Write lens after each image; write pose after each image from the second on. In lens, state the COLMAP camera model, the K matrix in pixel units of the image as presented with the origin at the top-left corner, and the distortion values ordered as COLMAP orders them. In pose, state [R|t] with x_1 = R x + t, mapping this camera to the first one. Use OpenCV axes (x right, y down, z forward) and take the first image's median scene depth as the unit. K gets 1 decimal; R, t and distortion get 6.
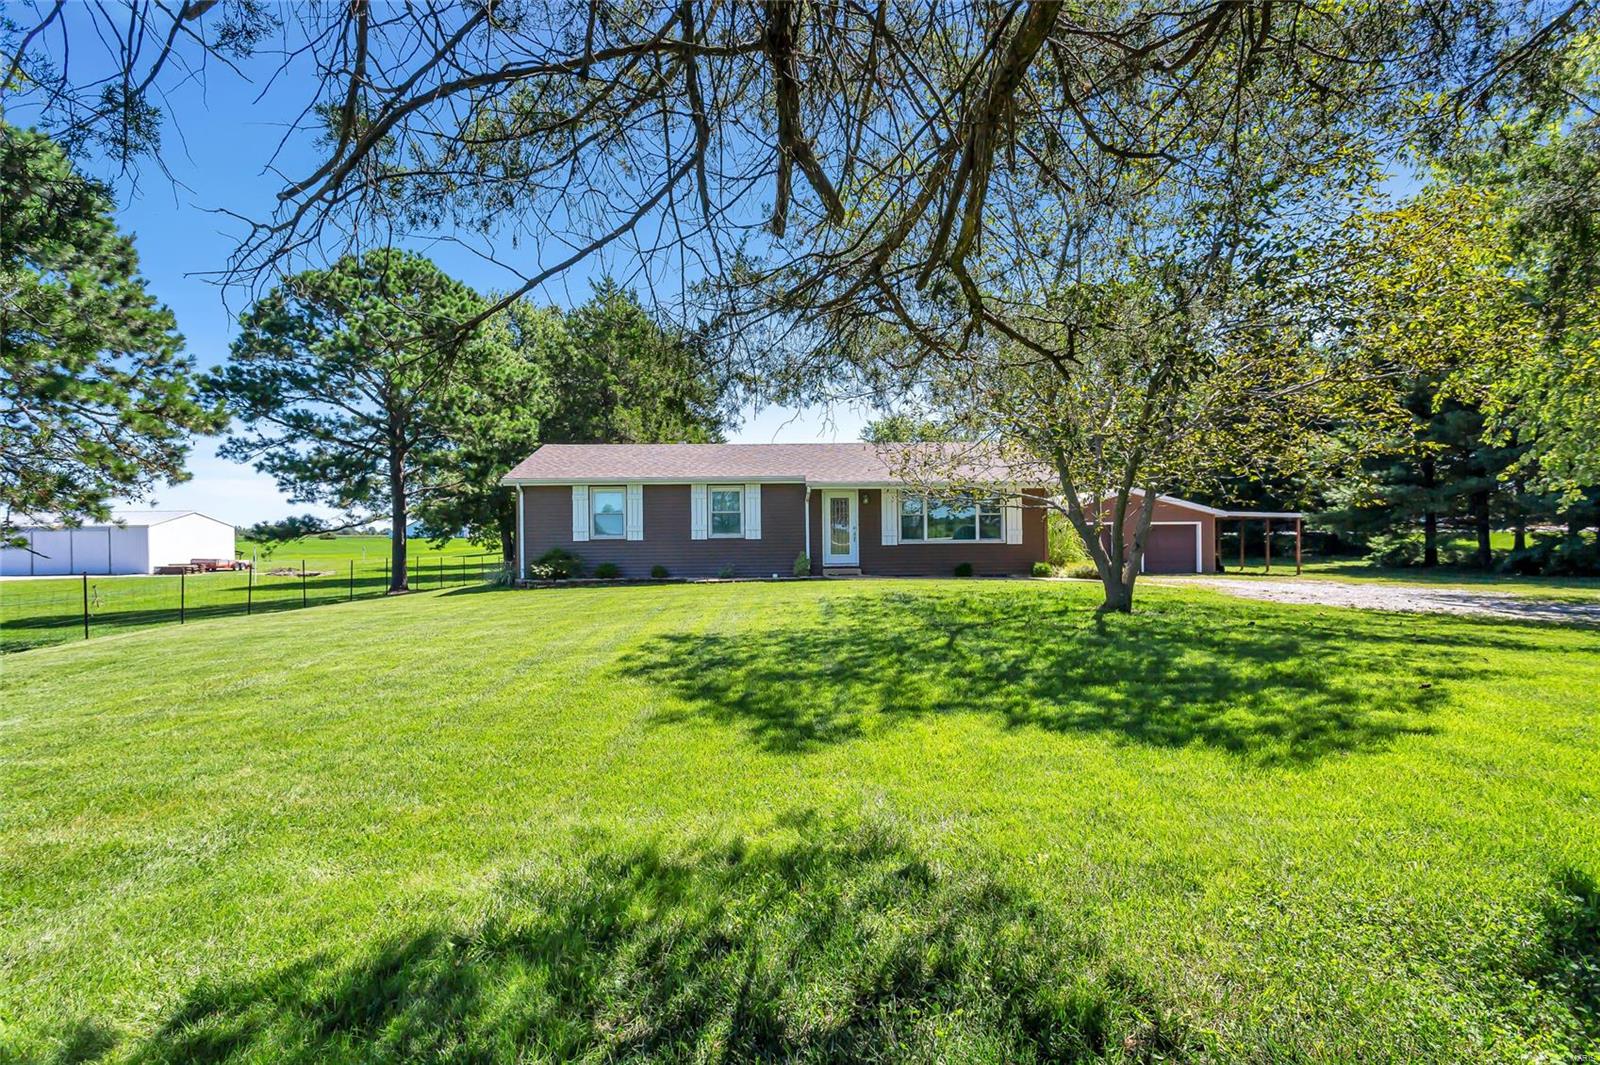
lens RADIAL K [[780.2, 0, 800.0], [0, 780.2, 532.5], [0, 0, 1]] dist [0.000951, 0.000126]
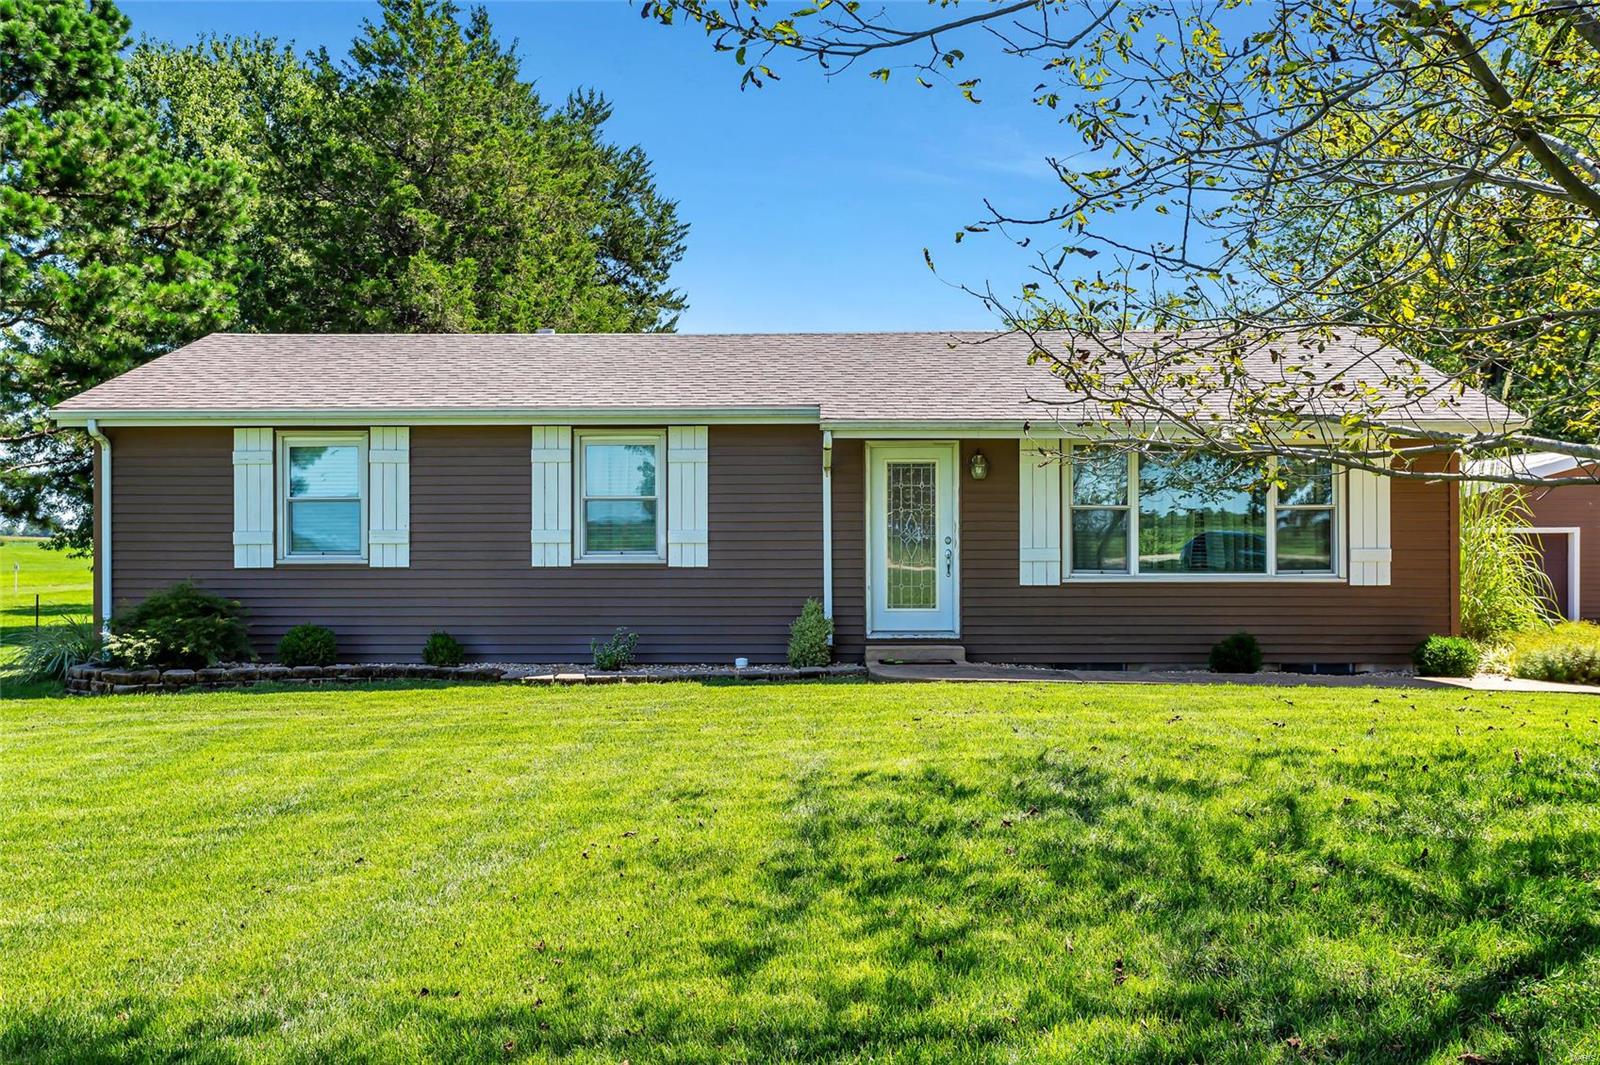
lens RADIAL K [[1459.4, 0, 800.0], [0, 1459.4, 532.5], [0, 0, 1]] dist [0.029094, 0.005604]
pose [[0.998576, 0.007332, -0.052843, 0.034579], [-0.007597, 0.999960, -0.004806, -0.005466], [0.052806, 0.005200, 0.998591, 0.272355]]
